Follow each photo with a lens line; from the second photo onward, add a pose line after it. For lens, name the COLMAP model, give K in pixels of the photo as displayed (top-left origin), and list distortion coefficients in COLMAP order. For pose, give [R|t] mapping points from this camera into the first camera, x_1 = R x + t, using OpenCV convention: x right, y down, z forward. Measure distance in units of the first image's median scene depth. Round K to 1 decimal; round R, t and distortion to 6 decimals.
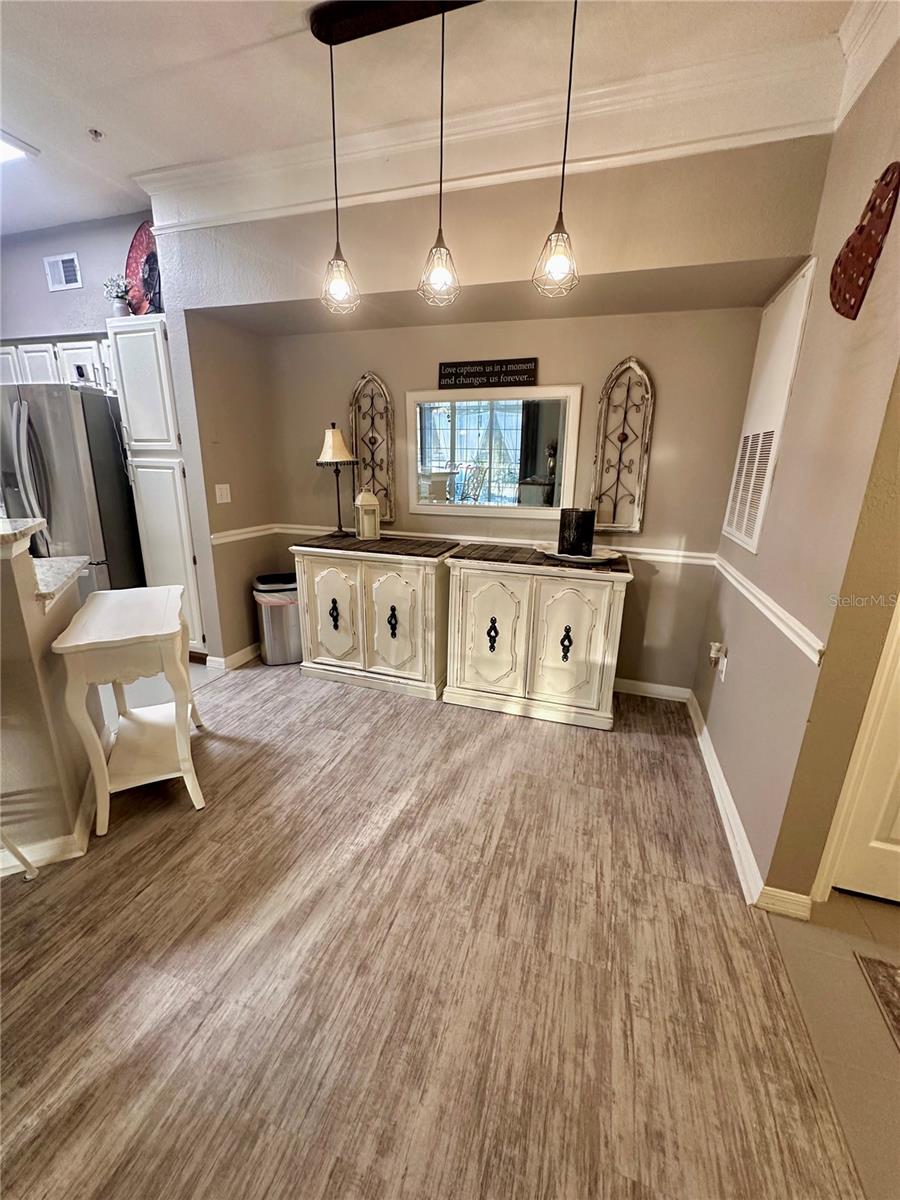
lens RADIAL K [[479.0, 0, 449.0], [0, 479.0, 593.7], [0, 0, 1]] dist [-0.001427, -0.000140]
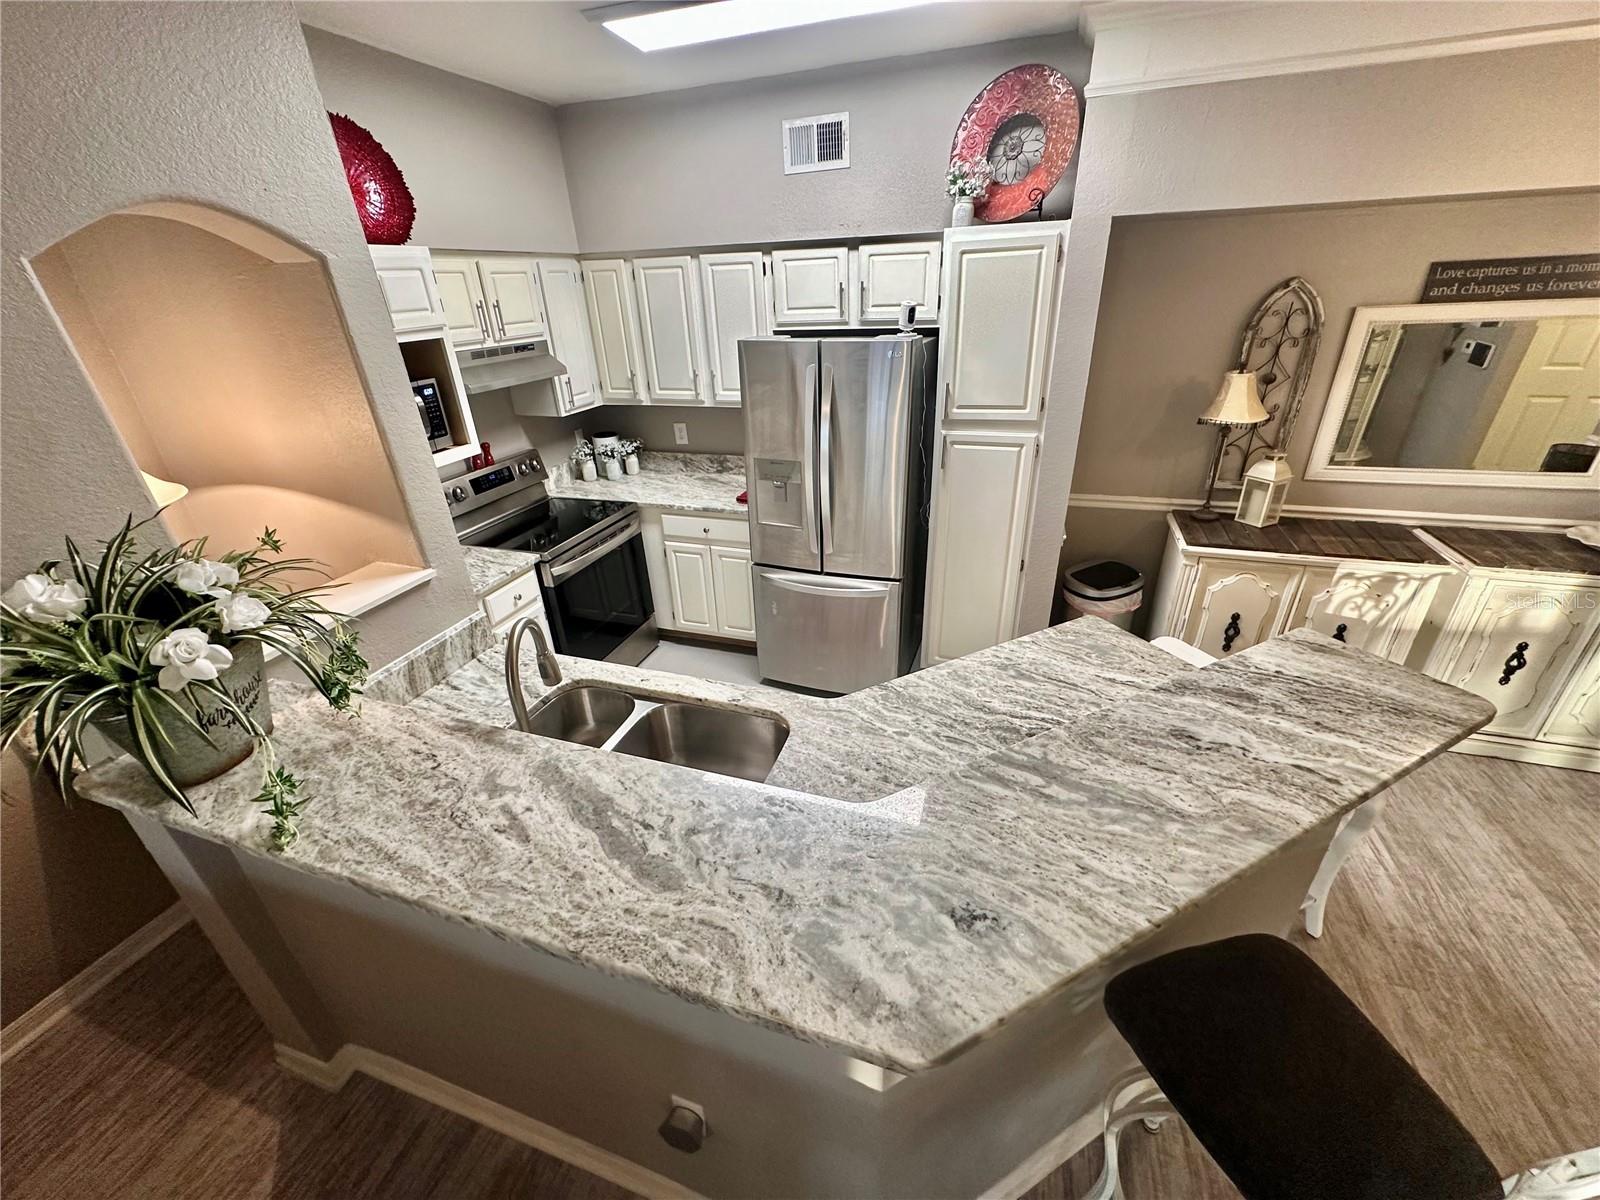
lens RADIAL K [[638.7, 0, 795.8], [0, 638.7, 601.7], [0, 0, 1]] dist [-0.001427, -0.000140]
pose [[0.997878, -0.044294, -0.047718, -0.863962], [0.052601, 0.980380, 0.189967, -0.228702], [0.038367, -0.192074, 0.980630, 0.006198]]
